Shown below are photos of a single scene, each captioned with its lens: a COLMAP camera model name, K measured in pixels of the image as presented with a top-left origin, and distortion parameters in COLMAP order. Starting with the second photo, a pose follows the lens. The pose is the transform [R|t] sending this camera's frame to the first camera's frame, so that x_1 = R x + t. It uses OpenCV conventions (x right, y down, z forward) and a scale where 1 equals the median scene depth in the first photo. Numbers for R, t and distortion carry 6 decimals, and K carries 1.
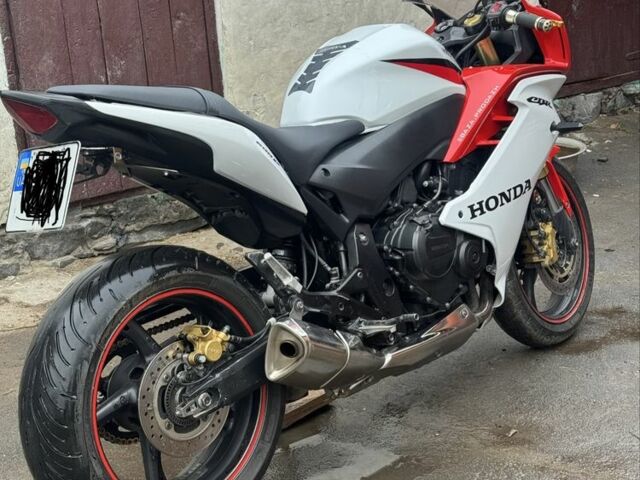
lens RADIAL K [[1191.7, 0, 320.0], [0, 1191.7, 240.0], [0, 0, 1]] dist [0.162890, 0.030384]
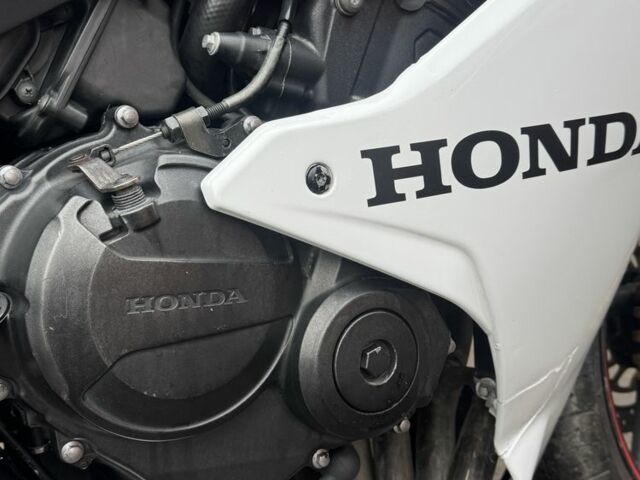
lens RADIAL K [[838.9, 0, 320.0], [0, 838.9, 240.0], [0, 0, 1]] dist [0.210614, -0.439785]
pose [[0.959943, 0.131691, -0.247321, 0.164819], [-0.133351, 0.991017, 0.010102, -0.011144], [0.246429, 0.023283, 0.968881, 0.857763]]
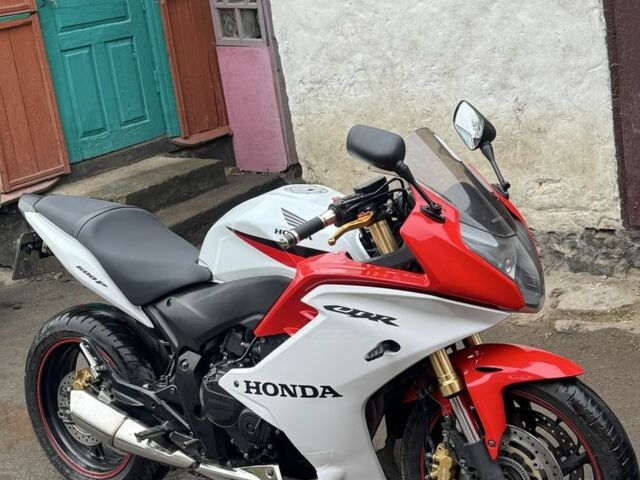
lens RADIAL K [[1070.9, 0, 312.6], [0, 1070.9, 240.2], [0, 0, 1]] dist [0.159794, -0.057441]
pose [[0.136944, 0.315318, -0.939053, 1.014978], [-0.084242, 0.948257, 0.306123, -0.455064], [0.986990, 0.037186, 0.156422, 0.933697]]
